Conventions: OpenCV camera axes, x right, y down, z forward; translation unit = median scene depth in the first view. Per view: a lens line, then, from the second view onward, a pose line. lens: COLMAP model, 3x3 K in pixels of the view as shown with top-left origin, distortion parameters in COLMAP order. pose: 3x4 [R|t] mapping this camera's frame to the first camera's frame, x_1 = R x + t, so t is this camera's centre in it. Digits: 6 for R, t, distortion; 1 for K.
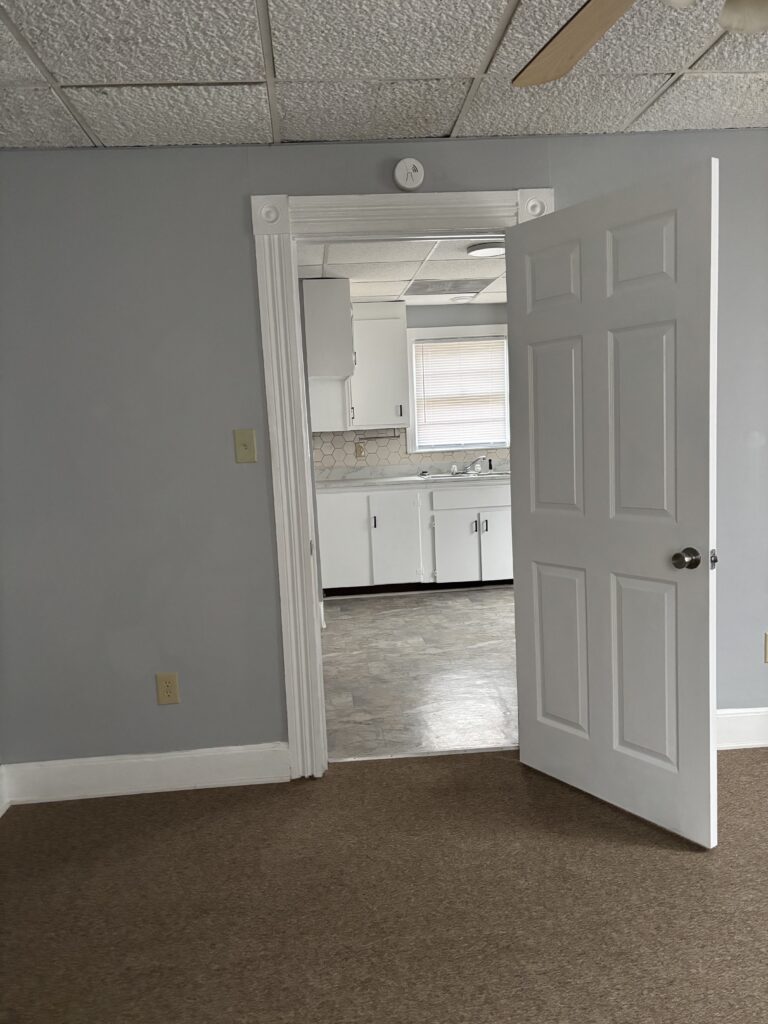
lens RADIAL K [[776.6, 0, 366.8], [0, 776.6, 518.7], [0, 0, 1]] dist [0.036840, -0.004215]
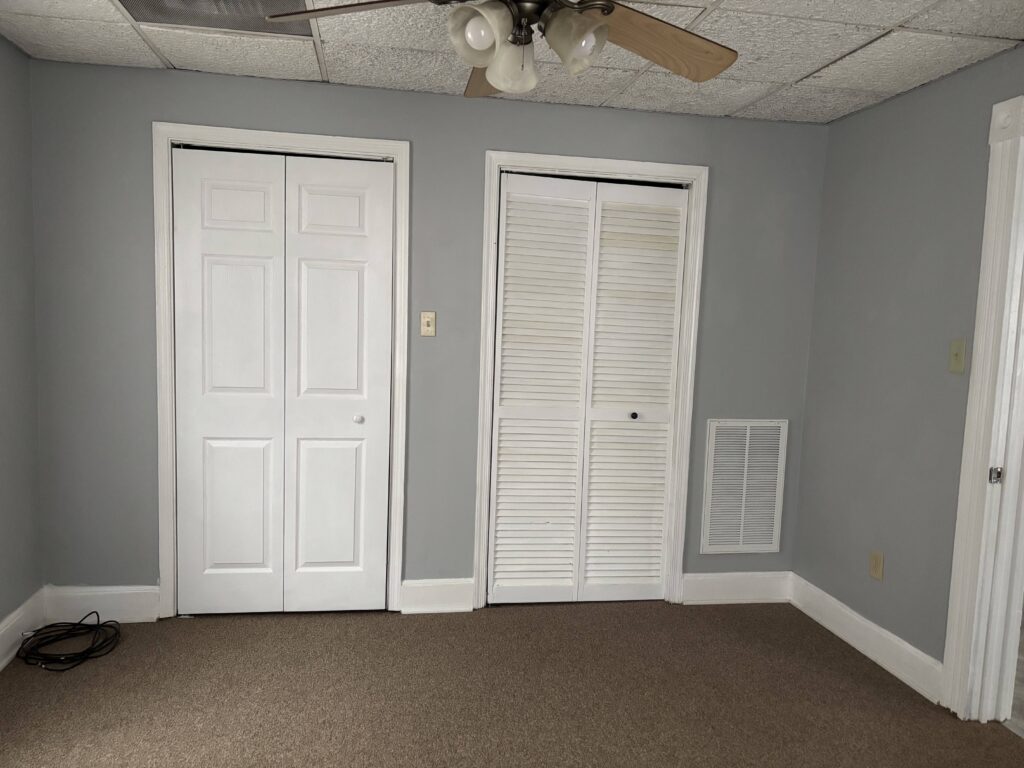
lens RADIAL K [[776.6, 0, 524.1], [0, 776.6, 384.5], [0, 0, 1]] dist [0.036840, -0.004215]
pose [[0.127142, 0.139379, -0.982043, 0.746730], [-0.157941, 0.980290, 0.118682, -0.087613], [0.979229, 0.140015, 0.146650, 0.305871]]
